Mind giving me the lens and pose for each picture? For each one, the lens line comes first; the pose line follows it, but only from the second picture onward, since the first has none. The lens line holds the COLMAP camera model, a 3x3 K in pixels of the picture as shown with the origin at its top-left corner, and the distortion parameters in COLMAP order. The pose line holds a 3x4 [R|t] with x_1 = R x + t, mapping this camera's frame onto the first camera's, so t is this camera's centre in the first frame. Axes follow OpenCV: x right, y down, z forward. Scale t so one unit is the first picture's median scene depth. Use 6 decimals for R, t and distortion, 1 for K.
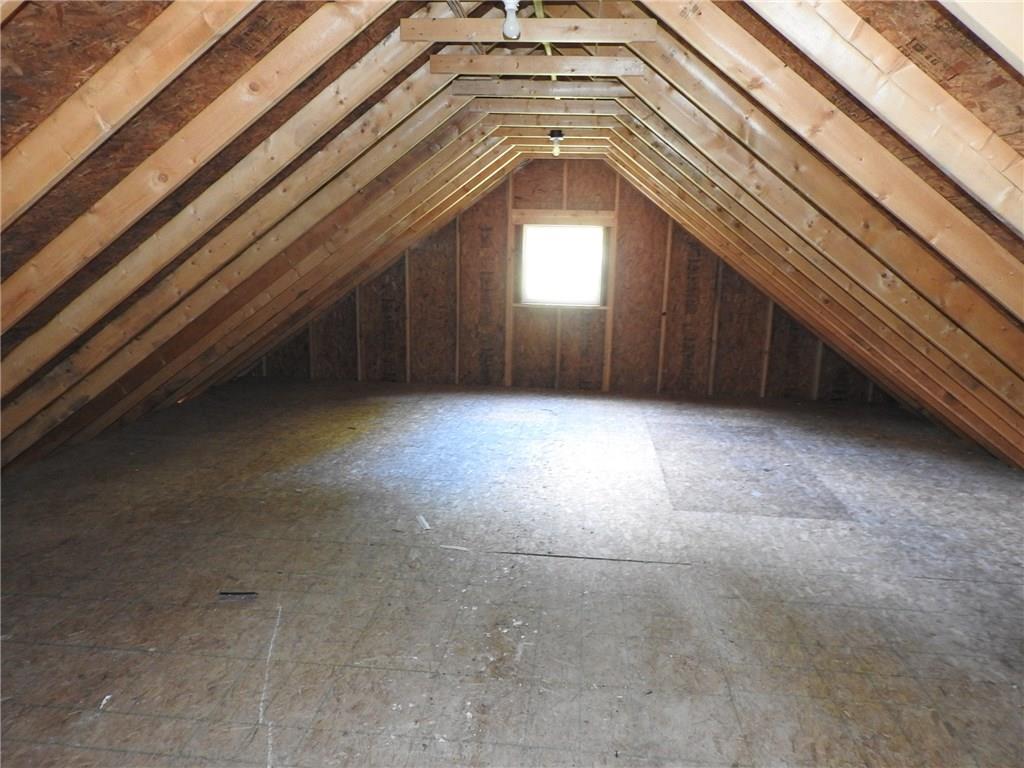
lens RADIAL K [[728.6, 0, 512.2], [0, 728.6, 383.9], [0, 0, 1]] dist [0.011019, -0.004924]
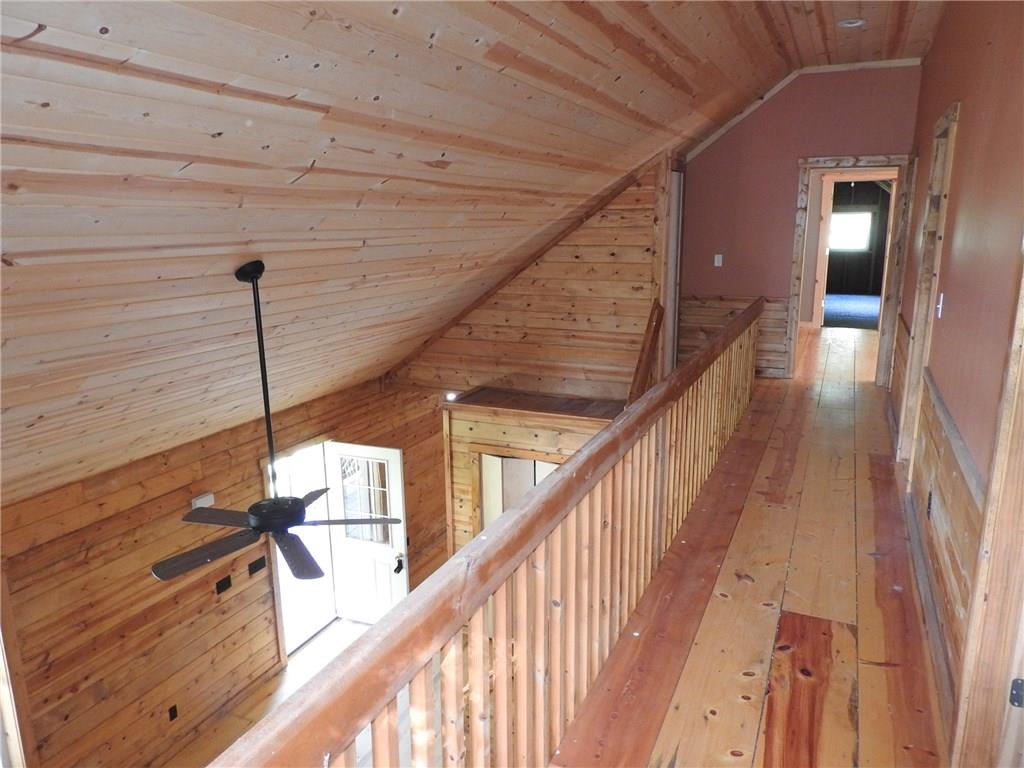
lens RADIAL K [[728.6, 0, 514.7], [0, 728.6, 384.1], [0, 0, 1]] dist [0.011019, -0.004924]
pose [[0.948992, 0.044305, -0.312171, -0.164595], [-0.045655, 0.998953, 0.002987, 0.305260], [0.311976, 0.011417, 0.950021, -1.252197]]
